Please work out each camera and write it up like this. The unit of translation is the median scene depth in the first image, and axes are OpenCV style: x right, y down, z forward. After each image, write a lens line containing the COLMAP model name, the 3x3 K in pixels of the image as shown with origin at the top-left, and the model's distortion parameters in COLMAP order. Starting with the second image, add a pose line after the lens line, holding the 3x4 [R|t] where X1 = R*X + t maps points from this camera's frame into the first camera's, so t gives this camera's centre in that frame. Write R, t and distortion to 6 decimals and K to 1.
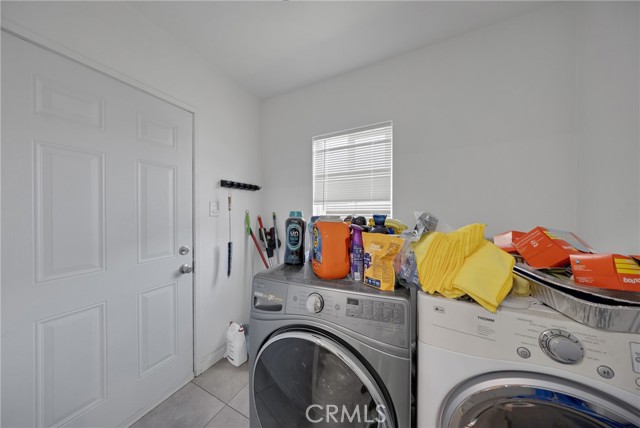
lens RADIAL K [[189.7, 0, 321.6], [0, 189.7, 214.7], [0, 0, 1]] dist [0.000593, -0.002844]
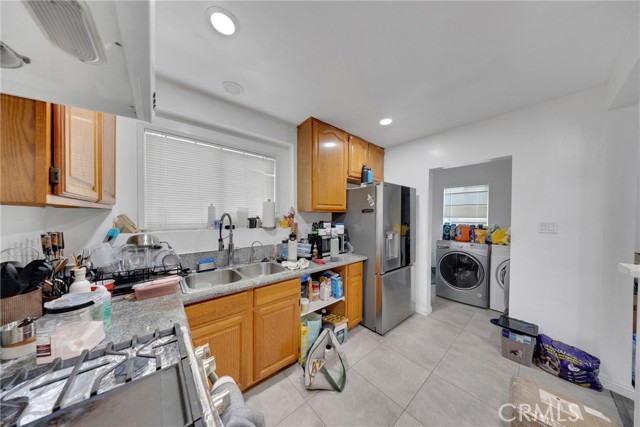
lens RADIAL K [[190.7, 0, 319.0], [0, 190.7, 218.9], [0, 0, 1]] dist [0.000222, -0.000003]
pose [[0.917428, 0.014180, -0.397649, -1.022583], [-0.008843, 0.999845, 0.015252, -0.131487], [0.397803, -0.010476, 0.917411, -3.376958]]
